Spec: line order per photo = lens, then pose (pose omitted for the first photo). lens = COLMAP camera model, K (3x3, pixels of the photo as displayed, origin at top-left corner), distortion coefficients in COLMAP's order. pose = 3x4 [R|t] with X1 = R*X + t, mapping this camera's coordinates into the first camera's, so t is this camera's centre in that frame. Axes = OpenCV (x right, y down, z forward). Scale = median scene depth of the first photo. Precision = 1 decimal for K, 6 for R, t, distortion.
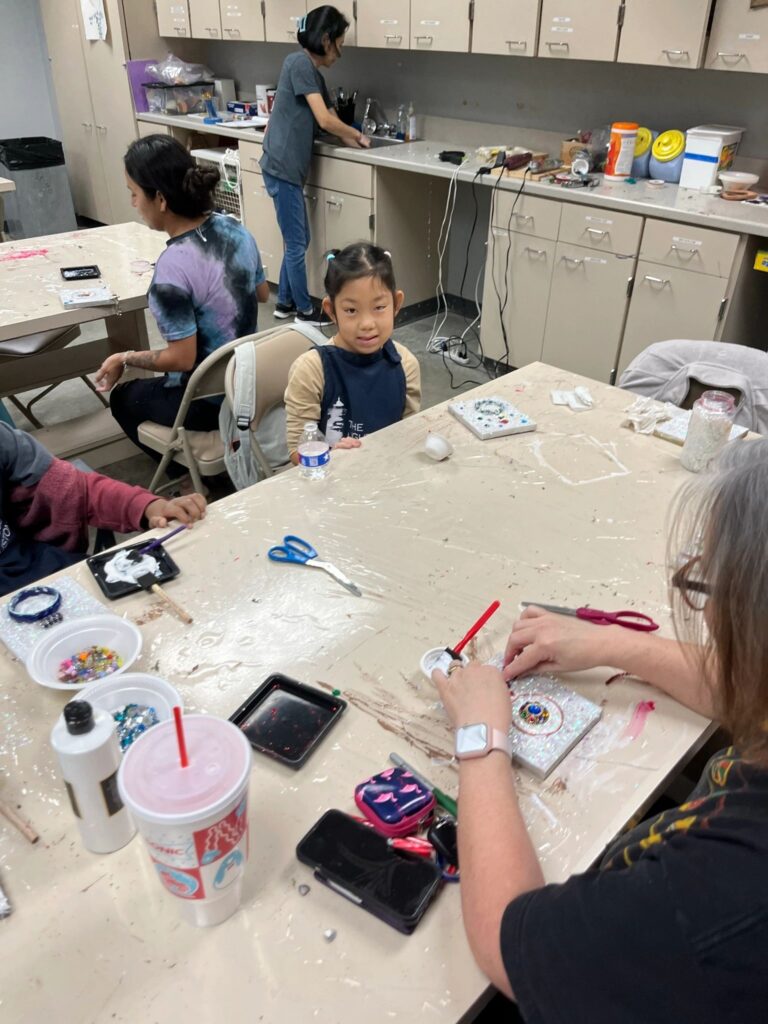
lens RADIAL K [[756.6, 0, 408.9], [0, 756.6, 508.9], [0, 0, 1]] dist [0.074073, -0.098019]
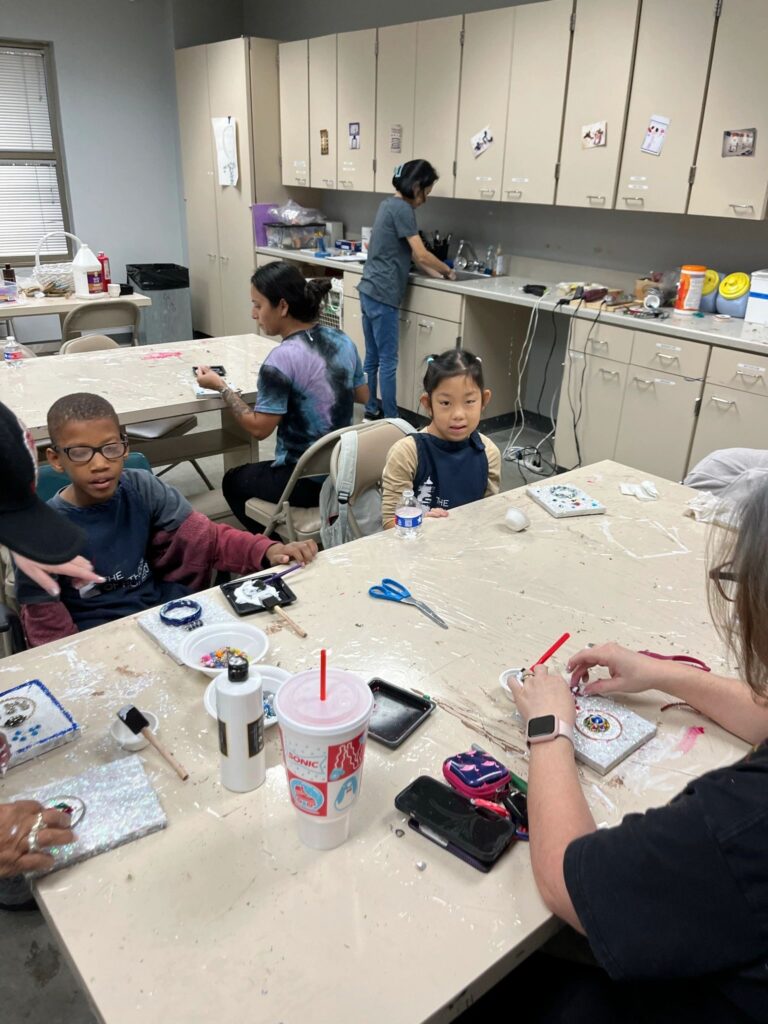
lens RADIAL K [[765.7, 0, 415.2], [0, 765.7, 496.3], [0, 0, 1]] dist [0.029457, -0.003165]
pose [[0.995162, 0.053365, -0.082494, -0.017860], [-0.066722, 0.983400, -0.168739, 0.077397], [0.072120, 0.173426, 0.982203, -0.125888]]
